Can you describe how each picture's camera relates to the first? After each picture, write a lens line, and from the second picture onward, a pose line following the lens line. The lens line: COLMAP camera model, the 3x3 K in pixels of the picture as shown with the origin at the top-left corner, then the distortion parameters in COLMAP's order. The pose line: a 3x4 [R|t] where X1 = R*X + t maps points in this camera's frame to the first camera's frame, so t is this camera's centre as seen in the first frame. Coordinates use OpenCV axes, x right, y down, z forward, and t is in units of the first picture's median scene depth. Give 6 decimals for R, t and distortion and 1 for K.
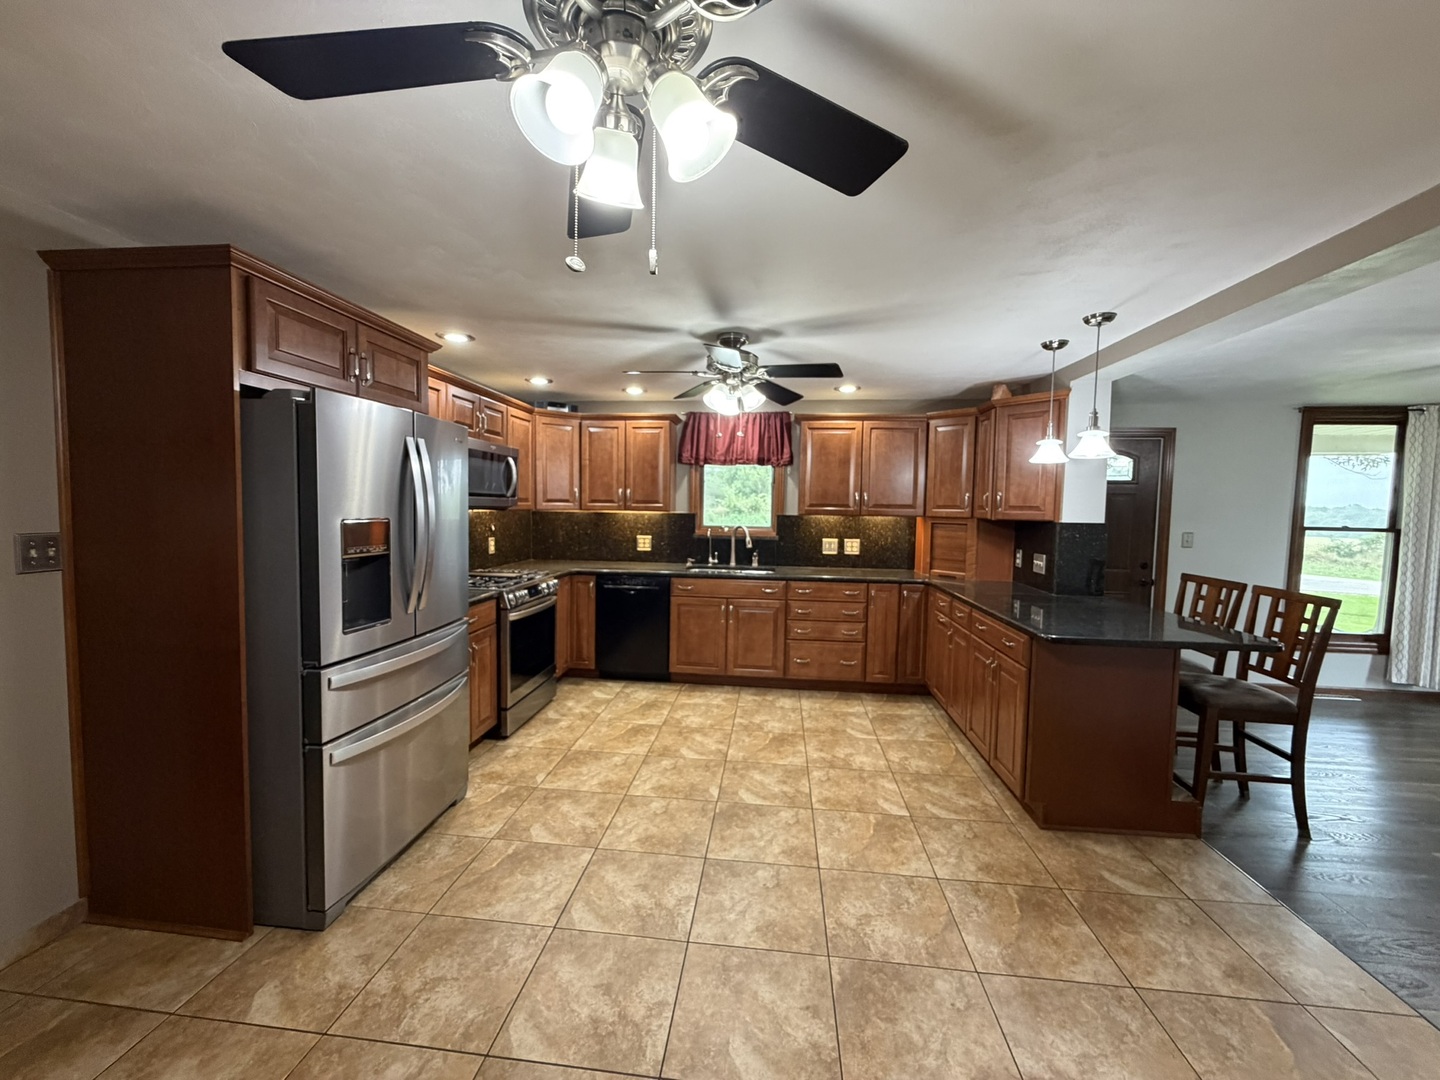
lens RADIAL K [[581.8, 0, 714.0], [0, 581.8, 539.6], [0, 0, 1]] dist [-0.000107, 0.000034]
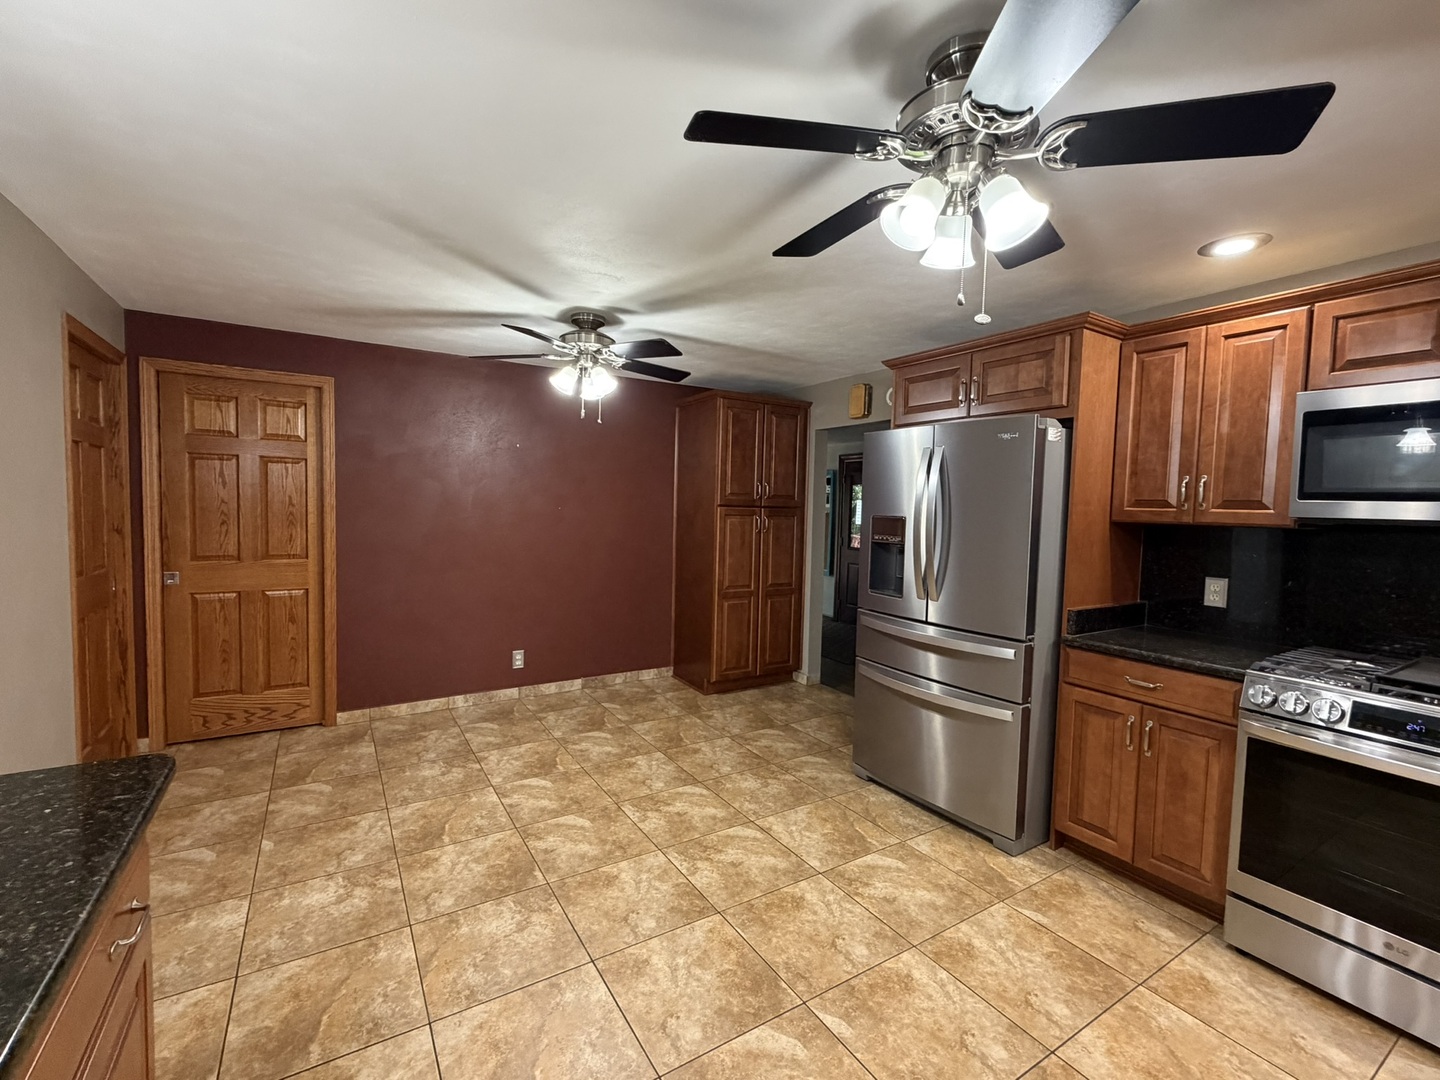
lens RADIAL K [[633.1, 0, 718.5], [0, 633.1, 539.5], [0, 0, 1]] dist [0.000478, 0.000929]
pose [[-0.786072, -0.002688, -0.618130, 0.439353], [-0.074454, 0.993122, 0.090365, -0.057772], [0.613635, 0.117056, -0.780865, 1.307108]]
